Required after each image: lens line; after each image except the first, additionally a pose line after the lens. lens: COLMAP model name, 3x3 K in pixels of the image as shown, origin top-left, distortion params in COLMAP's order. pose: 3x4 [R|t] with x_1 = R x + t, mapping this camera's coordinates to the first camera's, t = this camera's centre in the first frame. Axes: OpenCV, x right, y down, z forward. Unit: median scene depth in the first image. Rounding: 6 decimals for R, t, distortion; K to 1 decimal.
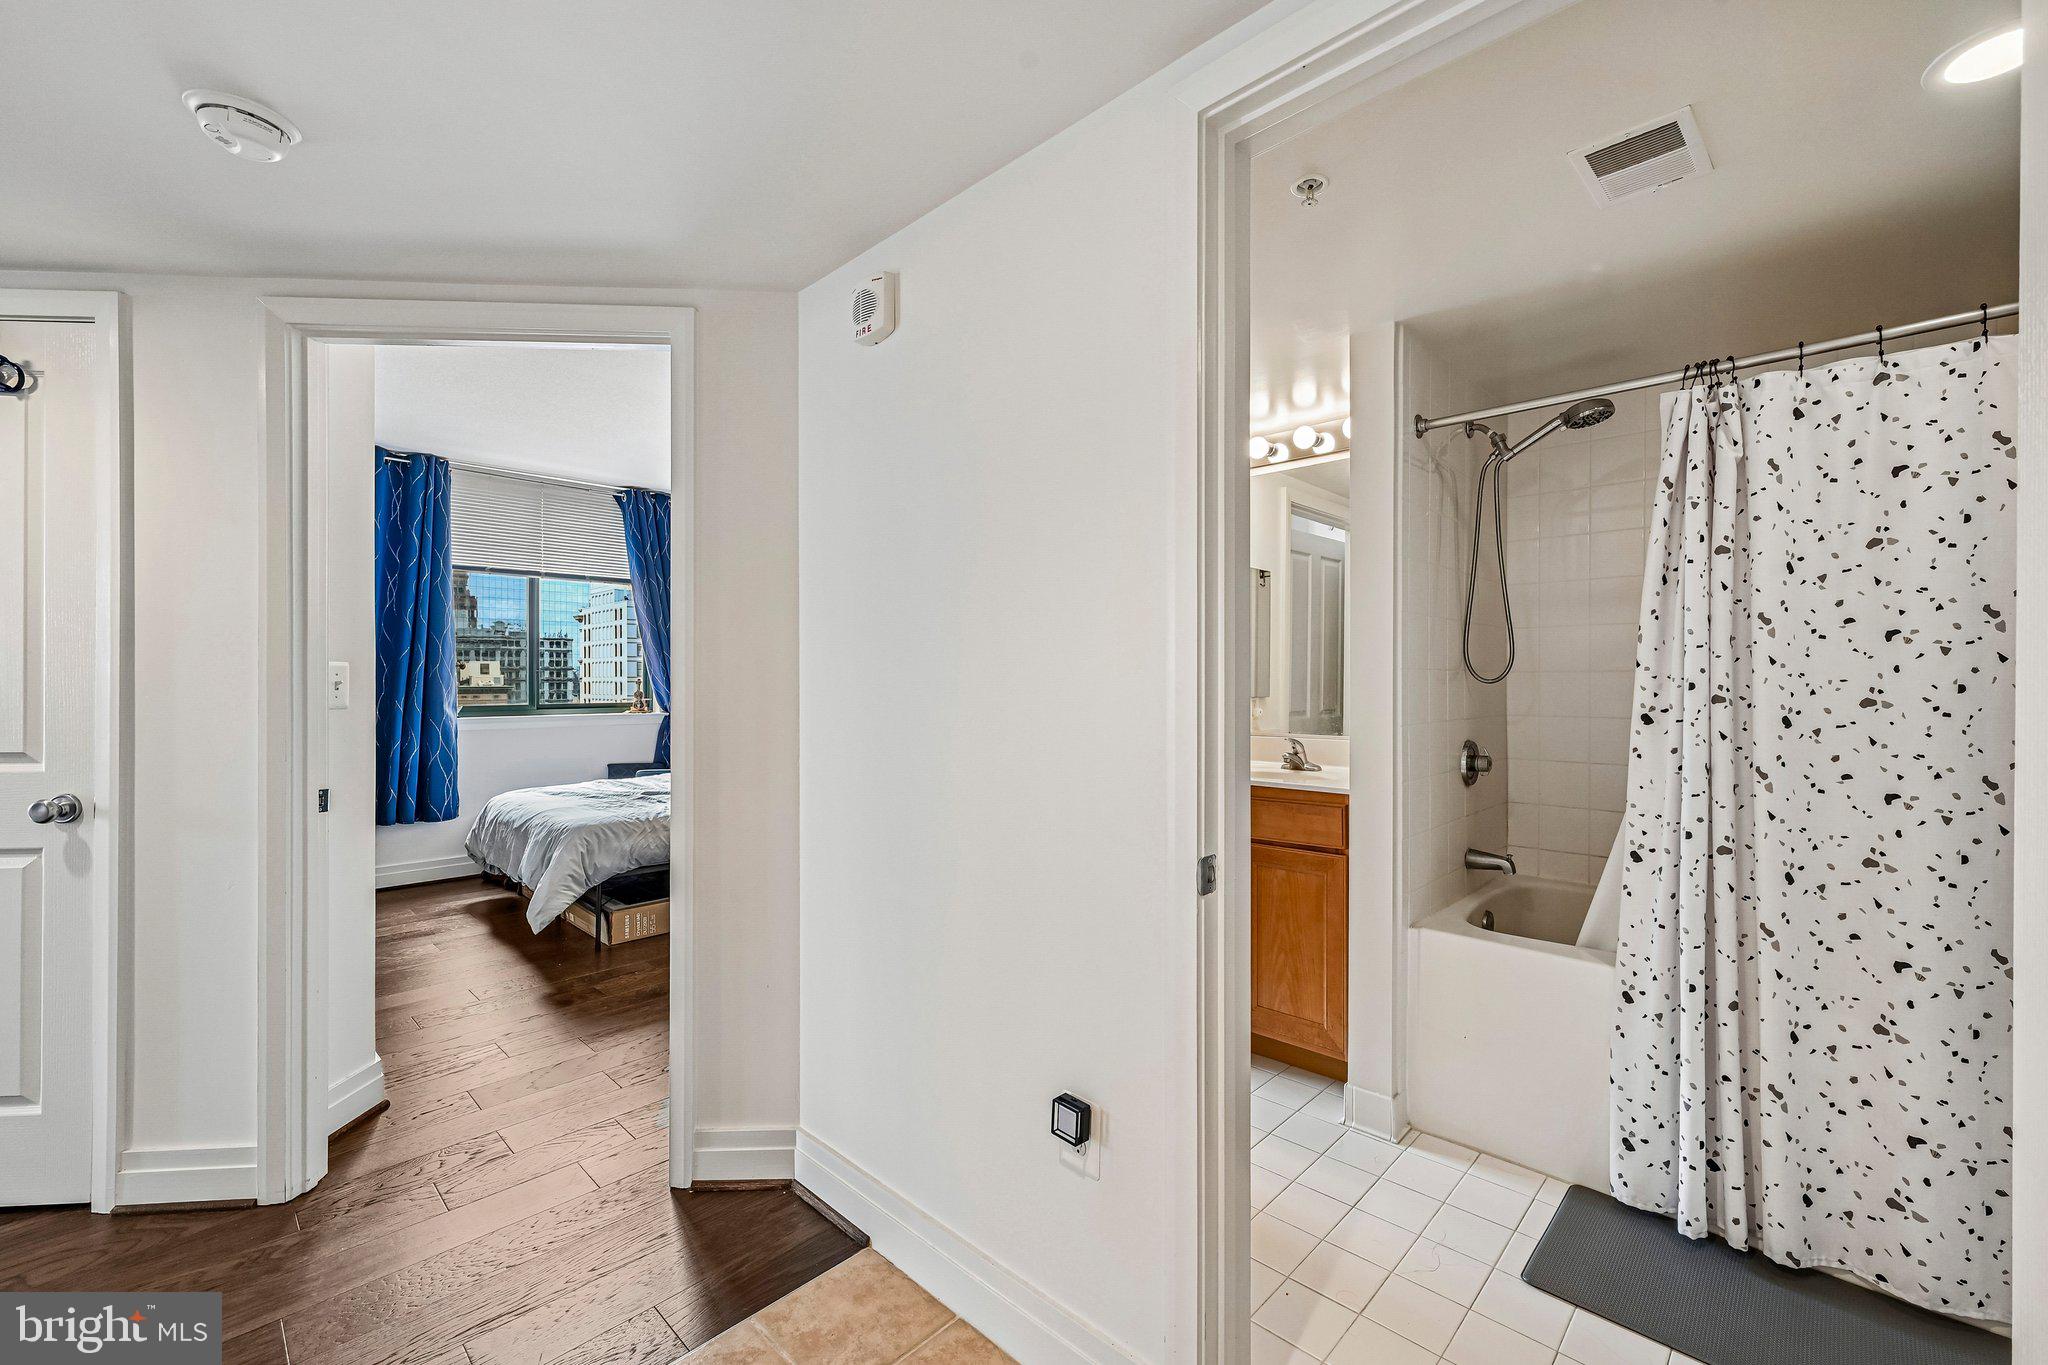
lens RADIAL K [[832.3, 0, 1090.9], [0, 832.3, 678.0], [0, 0, 1]] dist [-0.000004, -0.000037]
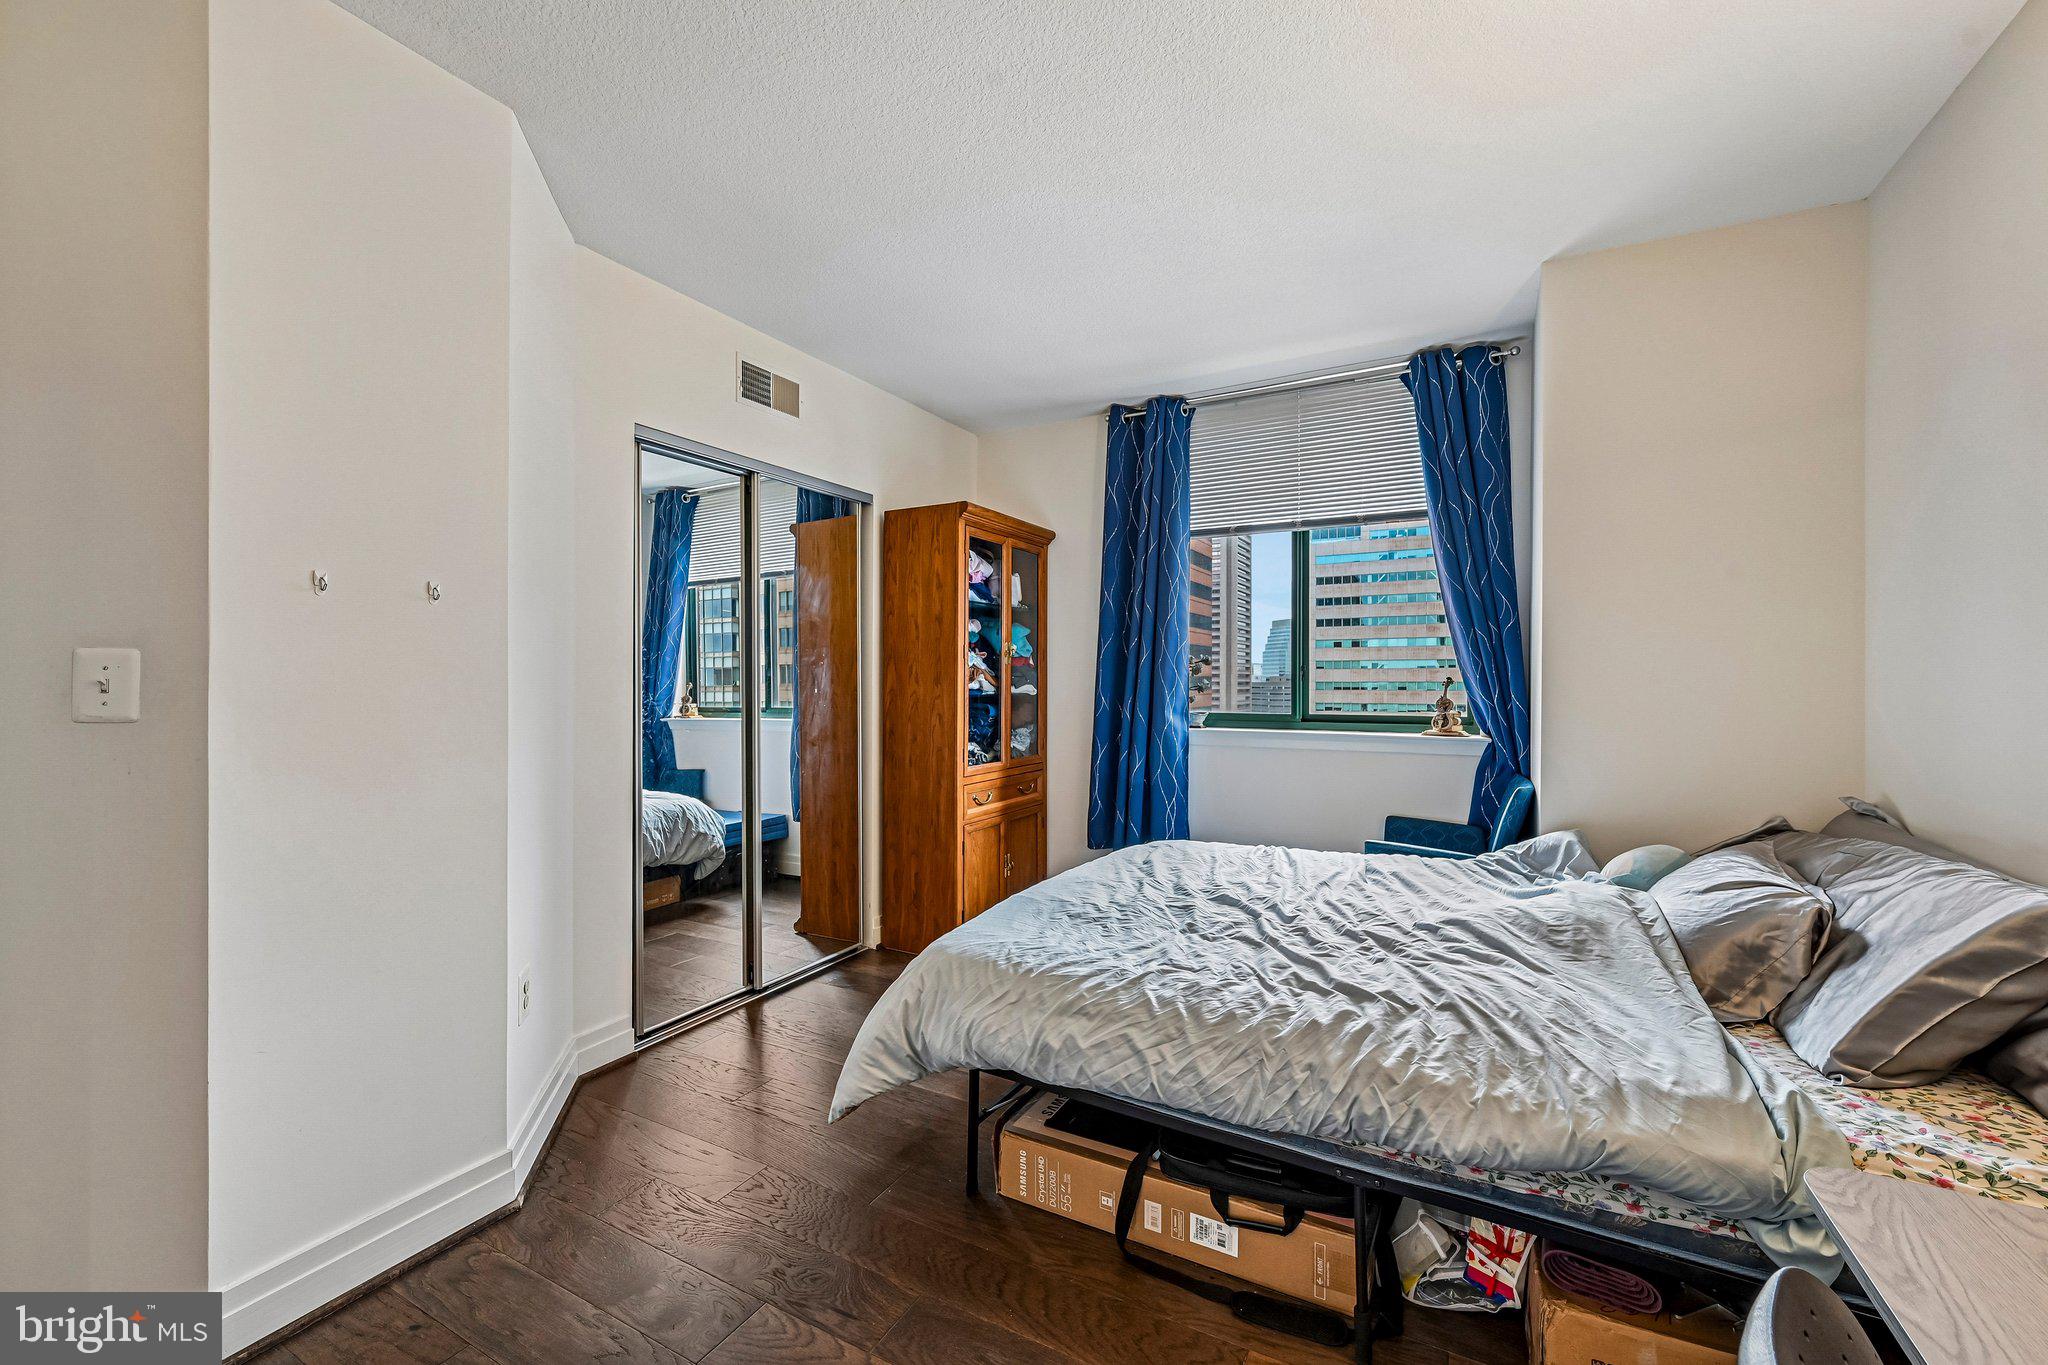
lens RADIAL K [[810.4, 0, 1037.4], [0, 810.4, 682.4], [0, 0, 1]] dist [-0.000754, -0.000169]
pose [[0.233032, 0.002383, -0.972466, -0.064951], [0.002028, 0.999994, 0.002937, 0.002892], [0.972467, -0.002657, 0.233026, 0.678317]]
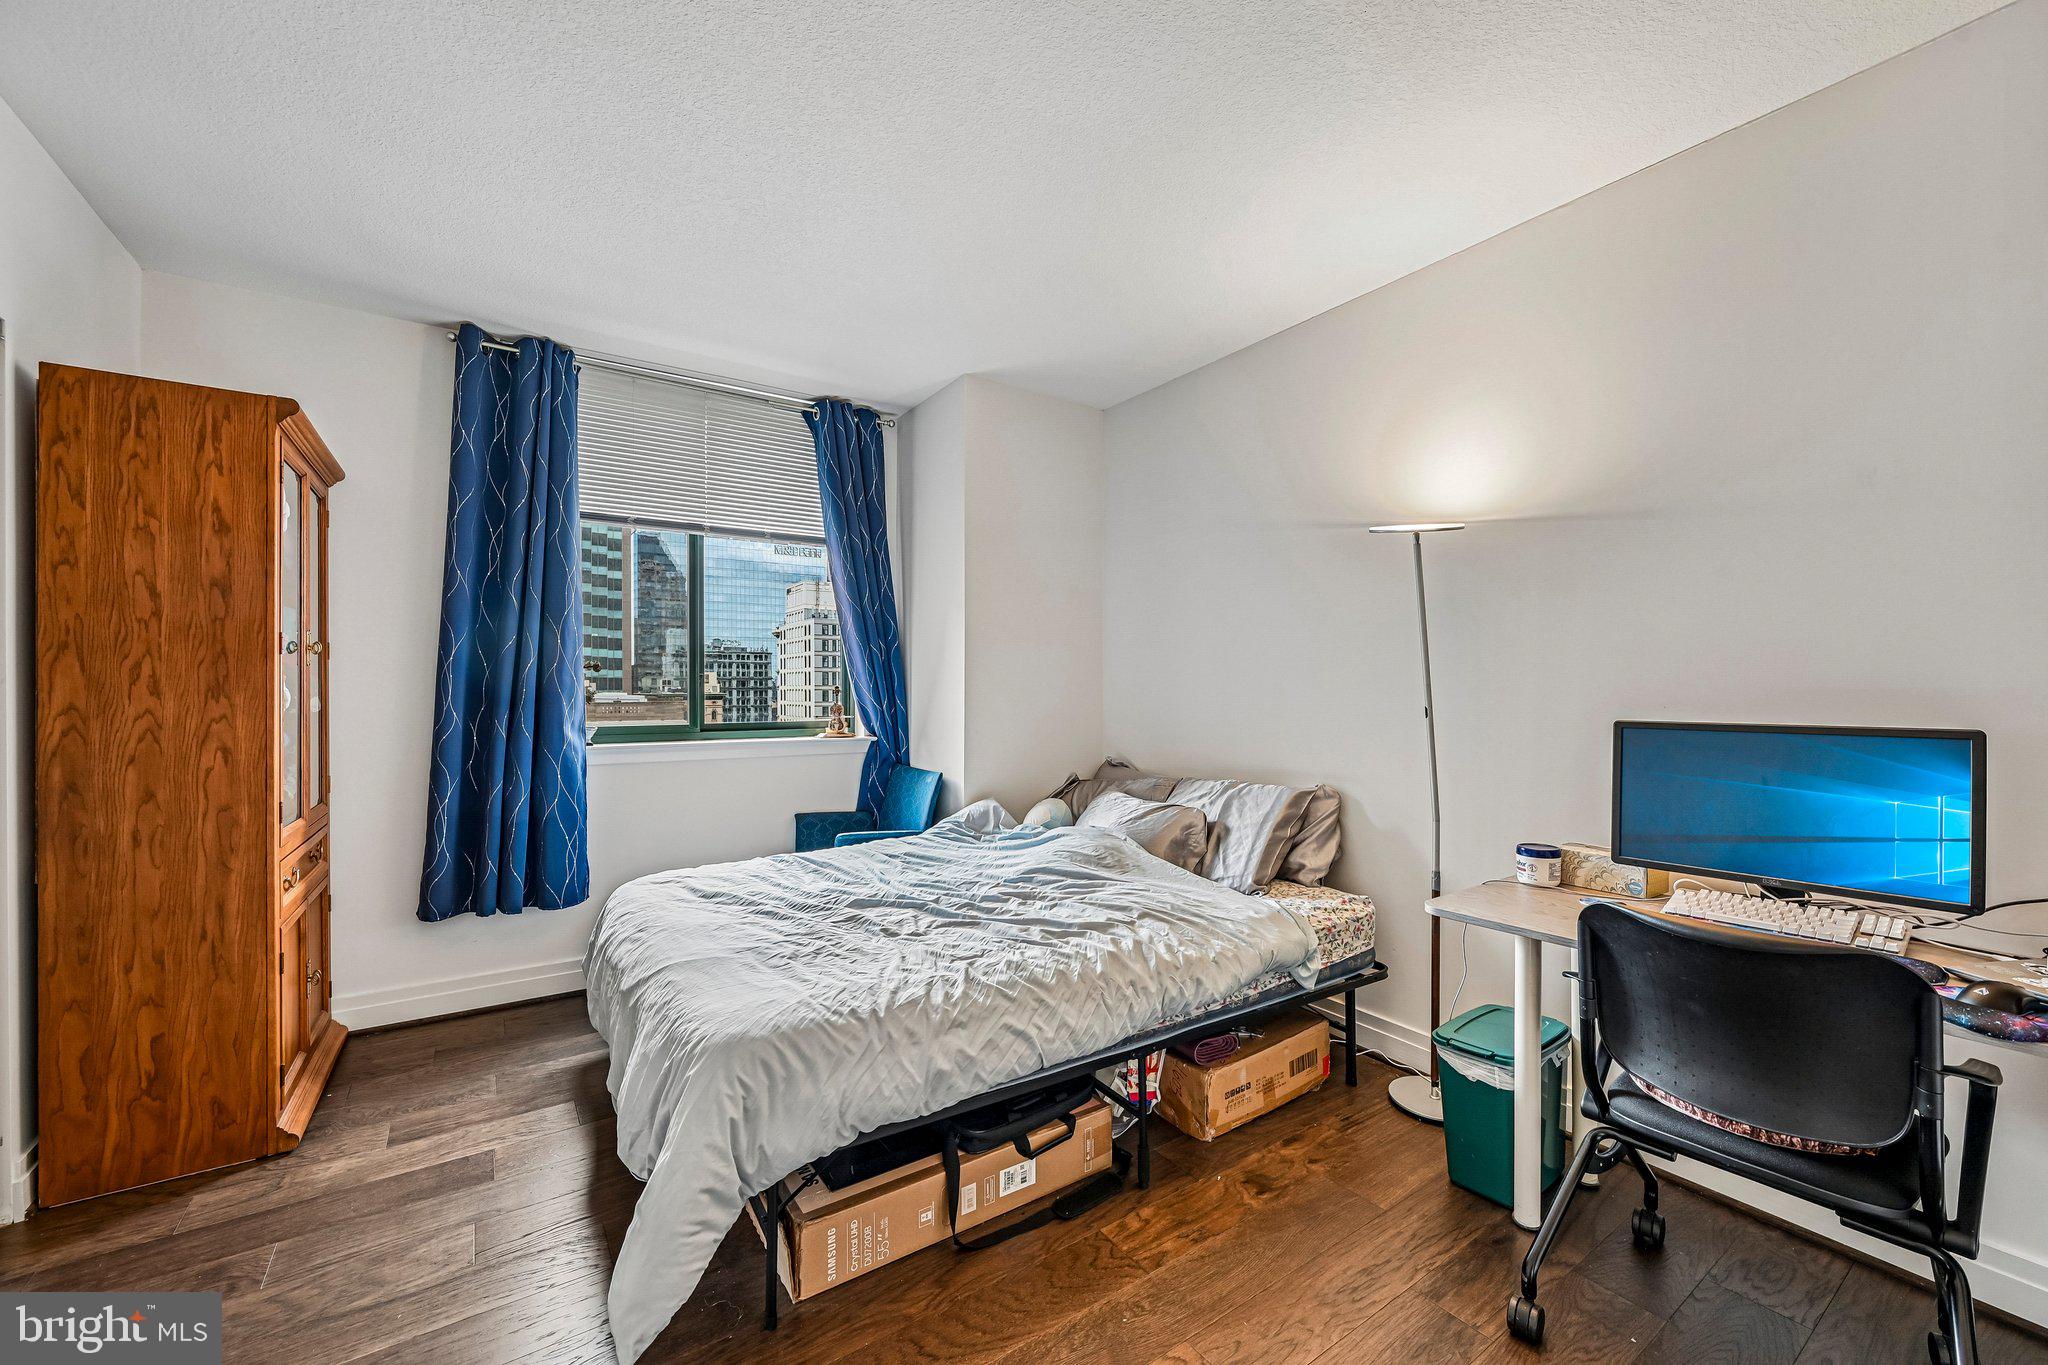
lens RADIAL K [[802.8, 0, 1027.8], [0, 802.8, 690.4], [0, 0, 1]] dist [0.000349, 0.000072]
pose [[0.969317, 0.000551, -0.245813, -0.268939], [0.000714, 0.999987, 0.005056, 0.001367], [0.245813, -0.005076, 0.969304, 0.469804]]
